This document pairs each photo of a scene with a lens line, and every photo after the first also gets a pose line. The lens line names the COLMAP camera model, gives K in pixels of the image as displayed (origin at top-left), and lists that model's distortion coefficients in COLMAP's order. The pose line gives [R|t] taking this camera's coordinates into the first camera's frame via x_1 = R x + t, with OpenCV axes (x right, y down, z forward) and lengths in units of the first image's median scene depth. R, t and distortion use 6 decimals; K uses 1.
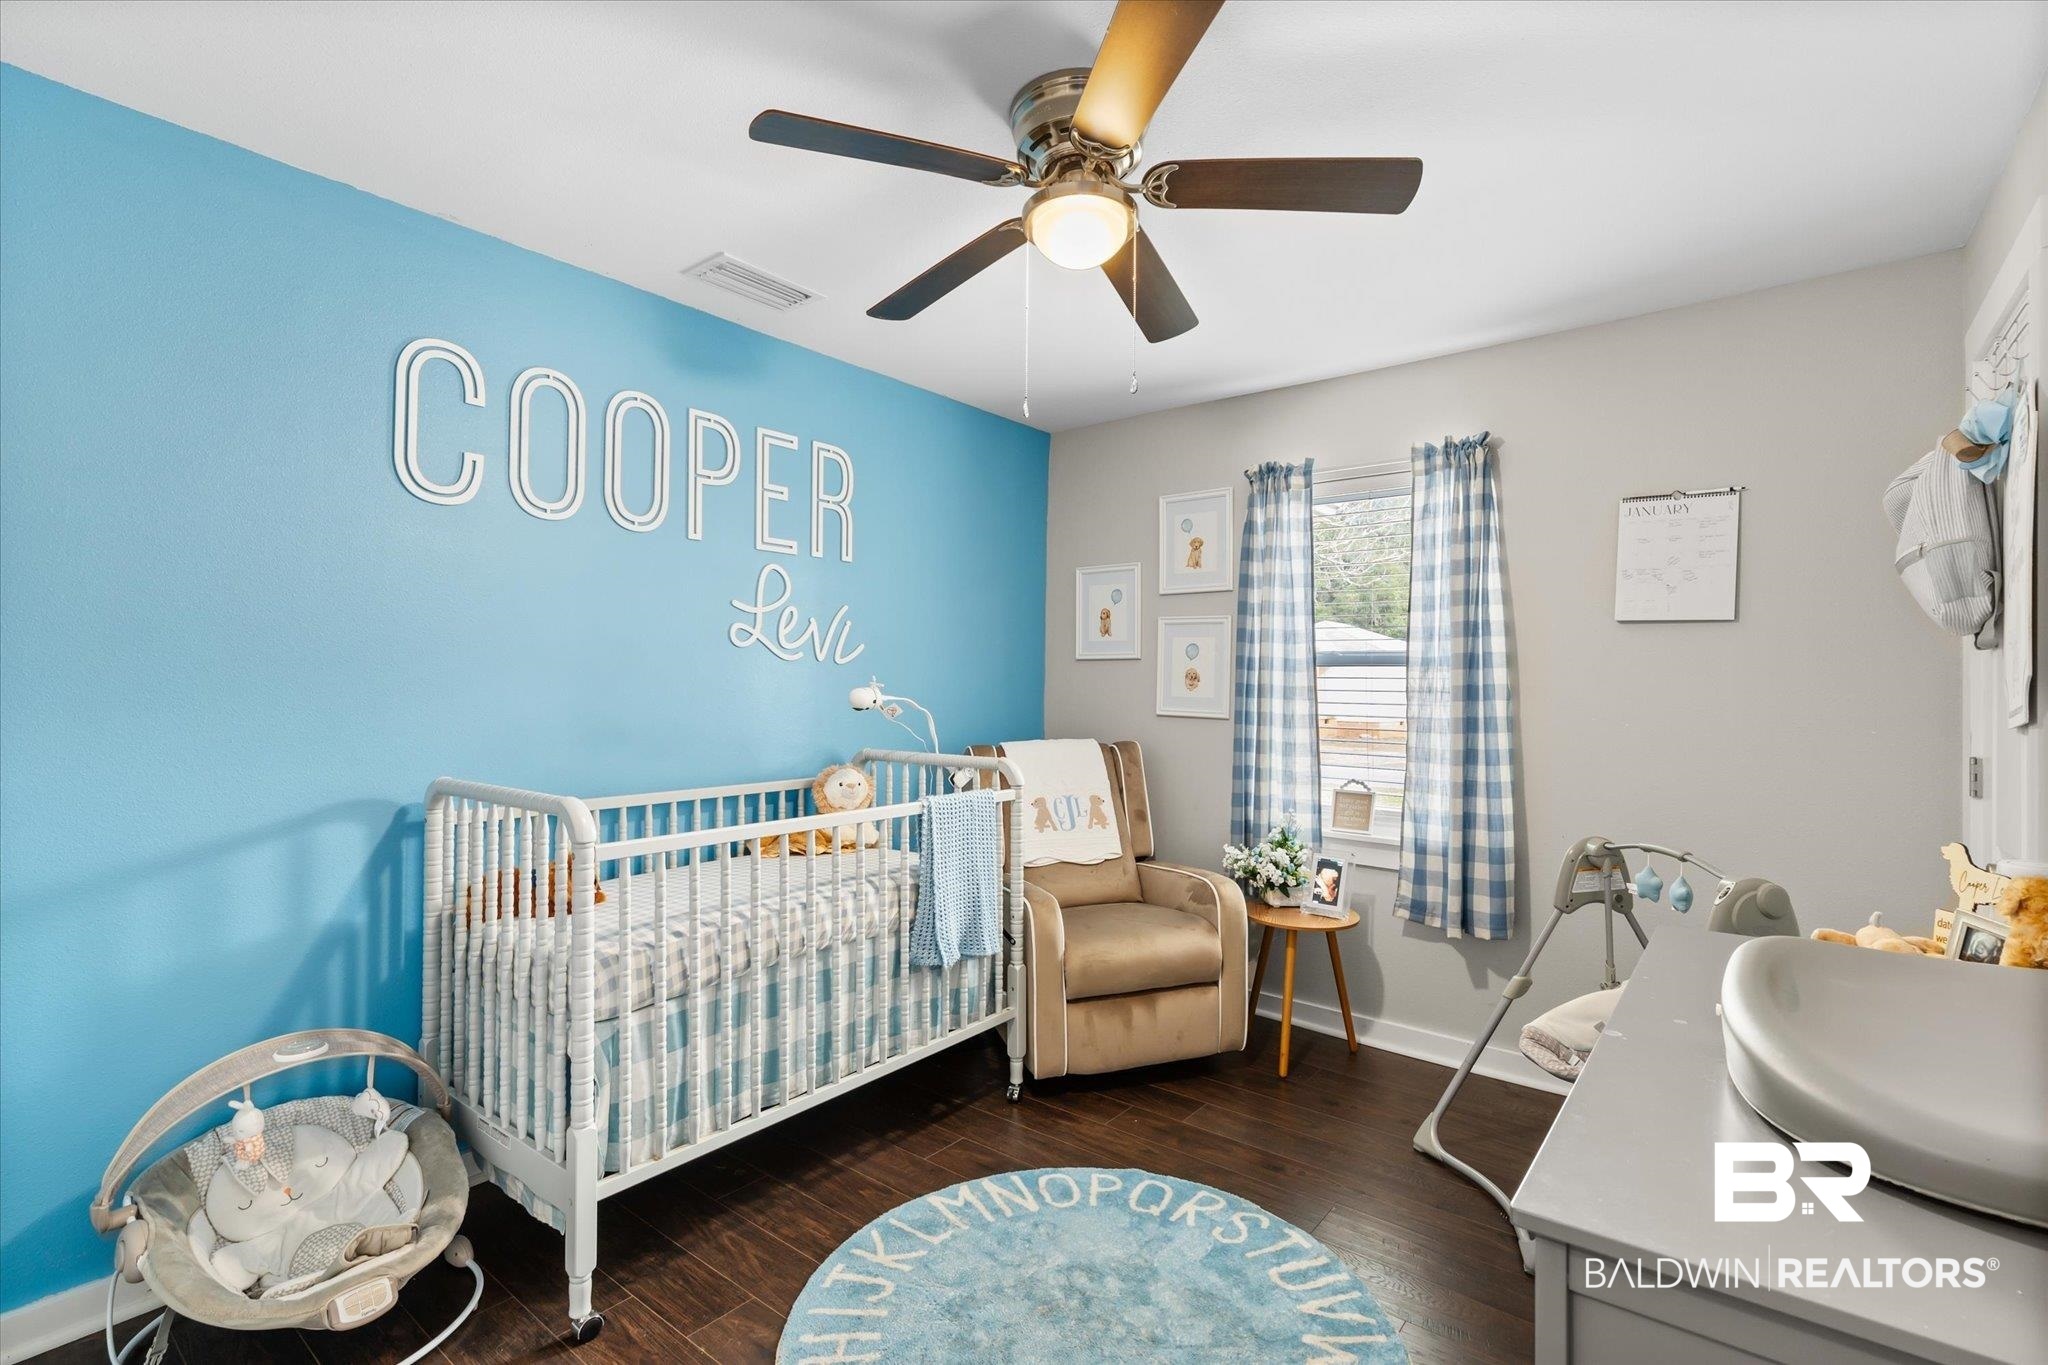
lens RADIAL K [[953.7, 0, 1021.6], [0, 953.7, 676.9], [0, 0, 1]] dist [0.002725, -0.000257]
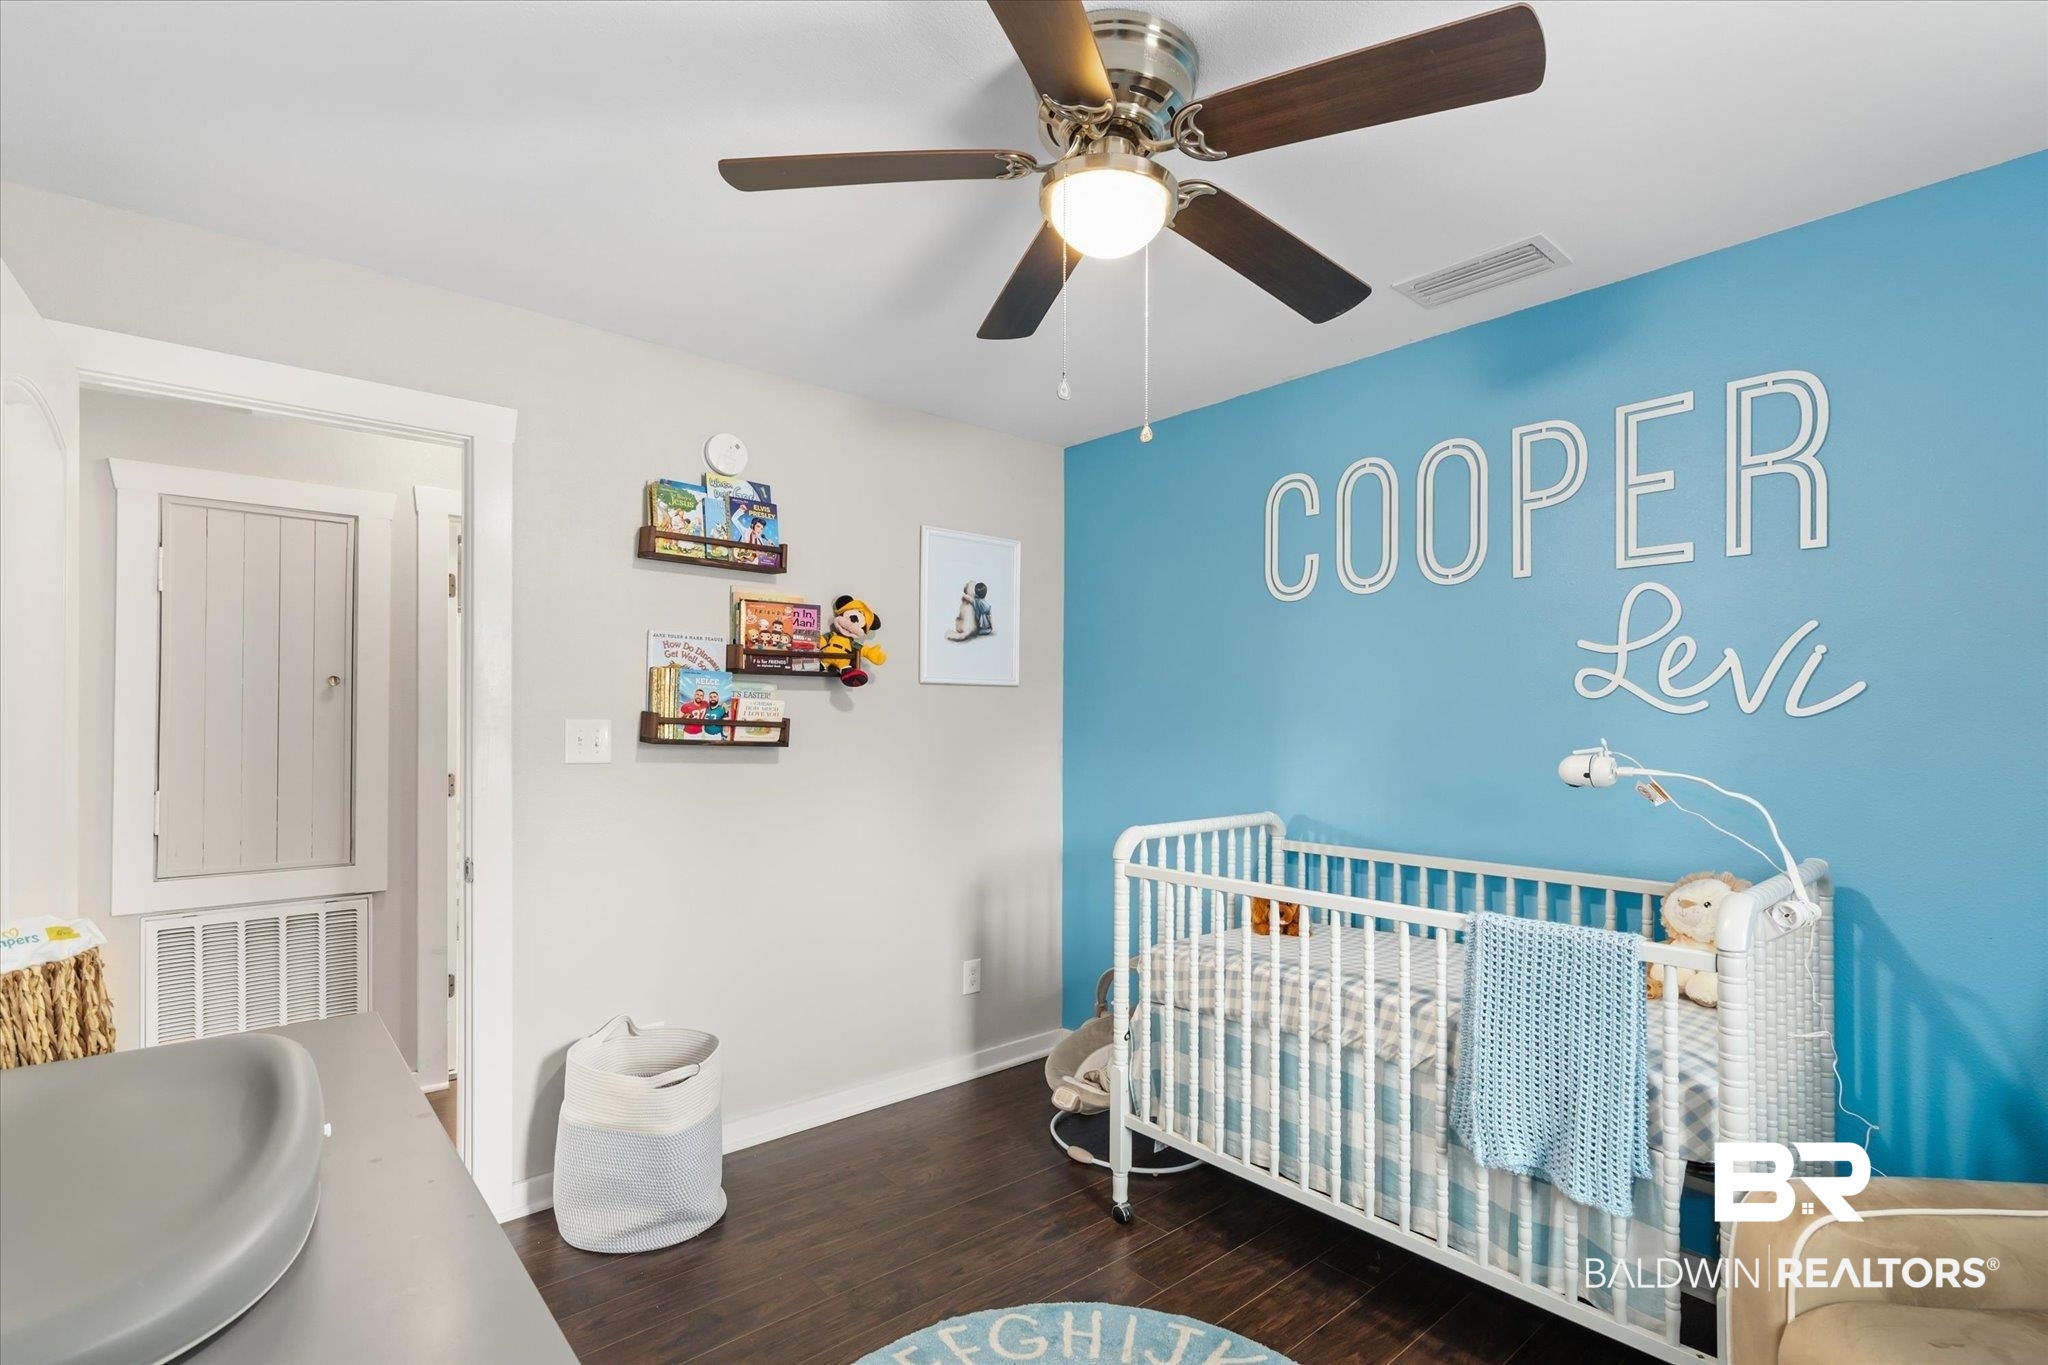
lens RADIAL K [[953.7, 0, 1034.3], [0, 953.7, 717.2], [0, 0, 1]] dist [0.002725, -0.000257]
pose [[-0.183448, -0.011146, -0.982966, 0.587612], [0.000631, 0.999934, -0.011456, -0.007724], [0.983029, -0.002722, -0.183429, 0.725929]]
